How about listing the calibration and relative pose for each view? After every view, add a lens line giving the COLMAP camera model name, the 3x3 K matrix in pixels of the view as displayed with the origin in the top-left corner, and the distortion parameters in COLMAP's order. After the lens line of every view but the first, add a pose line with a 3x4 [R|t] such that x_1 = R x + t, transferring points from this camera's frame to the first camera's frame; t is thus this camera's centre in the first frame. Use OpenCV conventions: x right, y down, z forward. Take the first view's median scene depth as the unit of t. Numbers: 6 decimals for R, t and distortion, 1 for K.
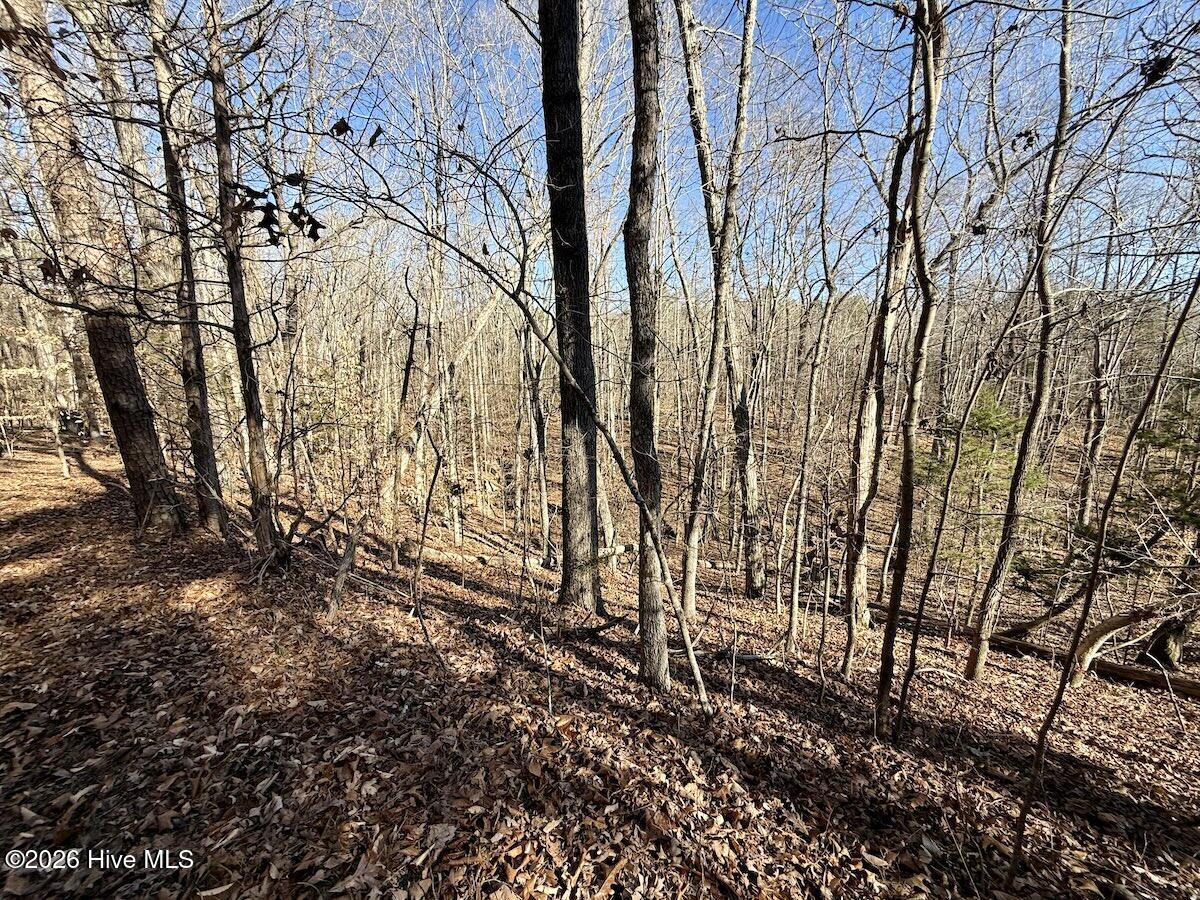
lens RADIAL K [[488.0, 0, 600.0], [0, 488.0, 450.0], [0, 0, 1]] dist [0.001184, 0.000056]
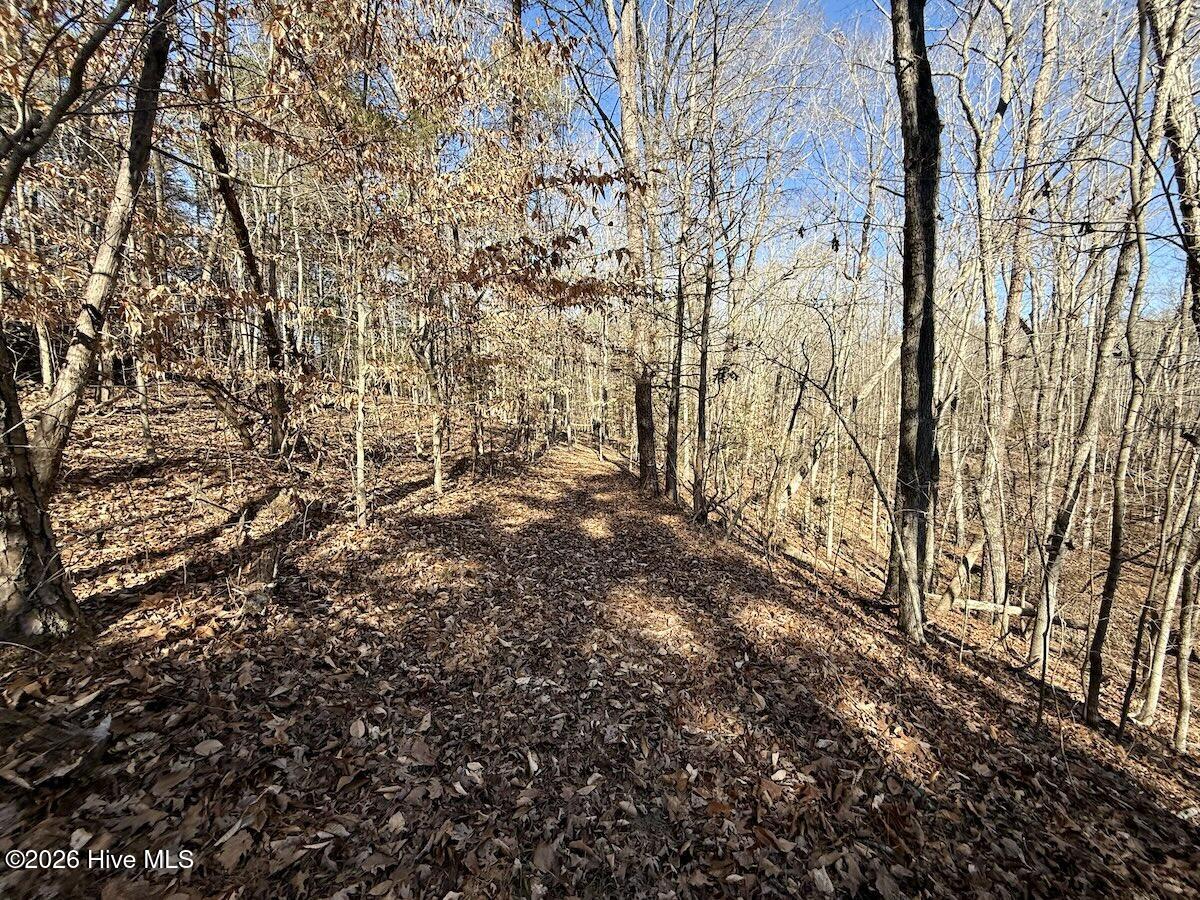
lens RADIAL K [[488.0, 0, 600.0], [0, 488.0, 450.0], [0, 0, 1]] dist [0.001184, 0.000056]
pose [[0.696743, 0.096867, -0.710751, 0.239975], [-0.135407, 0.990787, 0.002294, 0.023578], [0.704425, 0.094642, 0.703440, -0.395358]]
